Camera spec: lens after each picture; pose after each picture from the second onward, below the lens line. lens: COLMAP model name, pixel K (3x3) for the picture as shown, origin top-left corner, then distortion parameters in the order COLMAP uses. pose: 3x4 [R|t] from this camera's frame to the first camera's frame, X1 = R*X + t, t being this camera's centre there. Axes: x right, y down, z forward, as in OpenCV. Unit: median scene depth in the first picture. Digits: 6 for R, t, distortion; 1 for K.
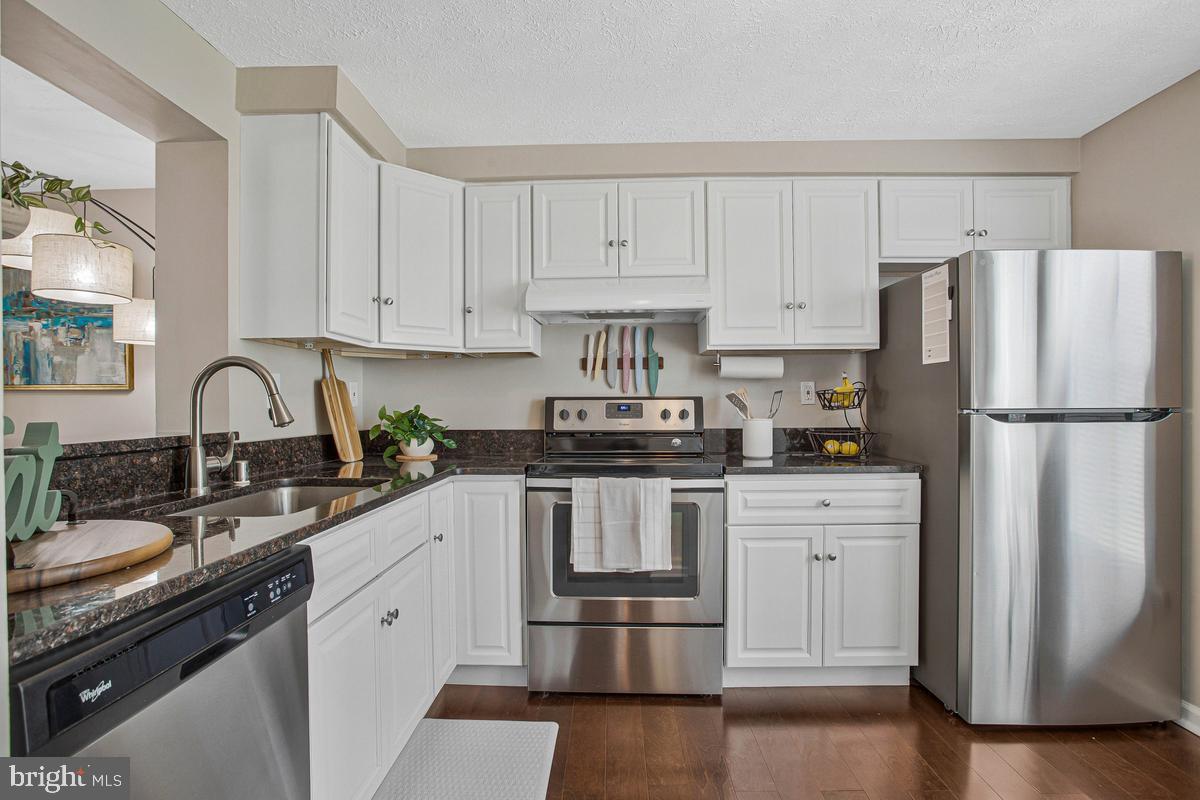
lens RADIAL K [[599.6, 0, 603.6], [0, 599.6, 400.4], [0, 0, 1]] dist [-0.073483, 0.034776]
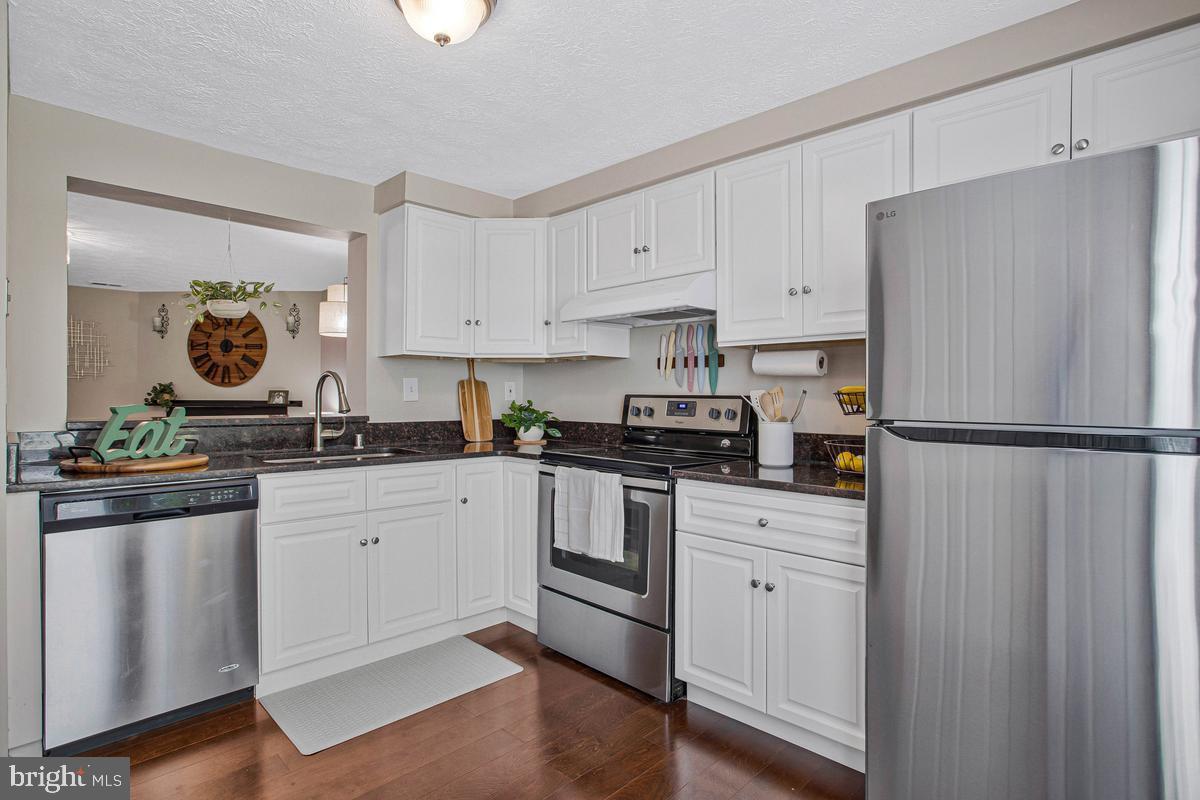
lens RADIAL K [[611.3, 0, 589.3], [0, 611.3, 386.1], [0, 0, 1]] dist [-0.048013, 0.027972]
pose [[0.725082, 0.000398, -0.688662, 0.701035], [-0.006013, 0.999965, -0.005753, -0.016146], [0.688636, 0.008312, 0.725060, 0.159867]]
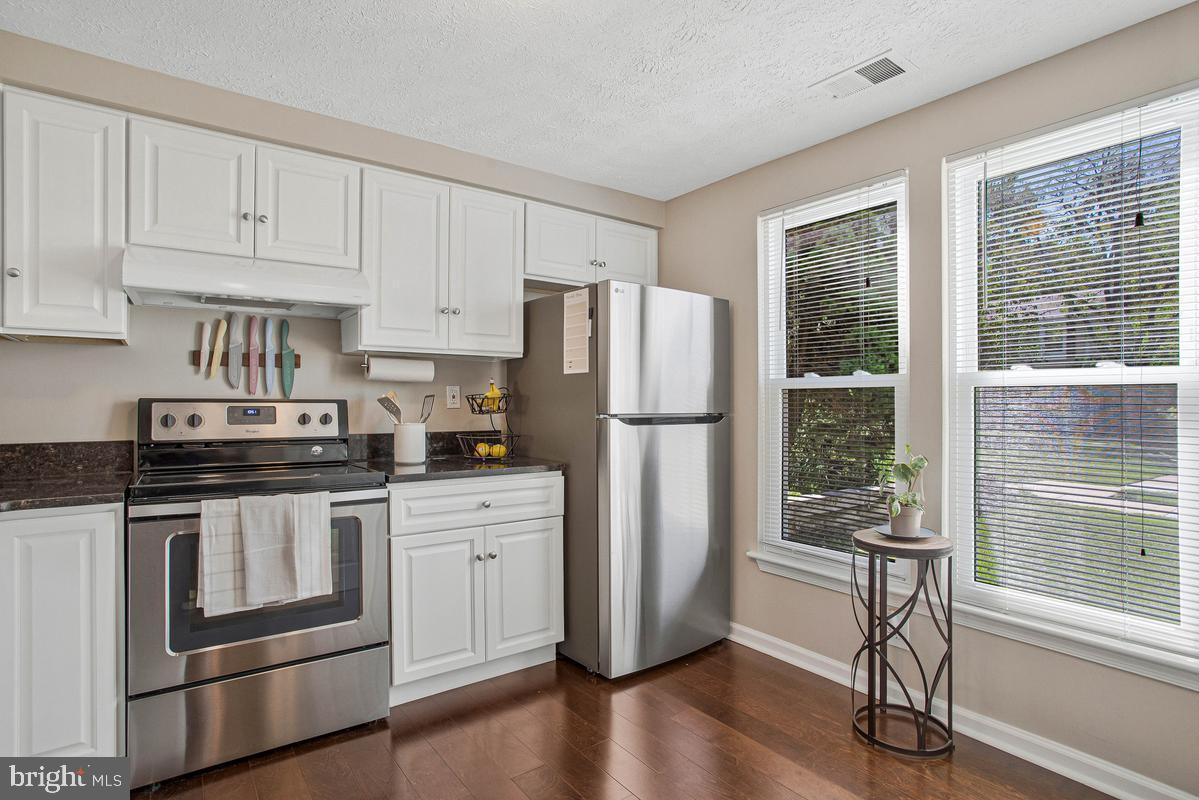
lens RADIAL K [[599.1, 0, 603.1], [0, 599.1, 400.4], [0, 0, 1]] dist [-0.073483, 0.034776]
pose [[0.785013, 0.009505, 0.619406, -0.099336], [-0.008754, 0.999953, -0.004250, -0.005458], [-0.619417, -0.002086, 0.785059, 0.045469]]
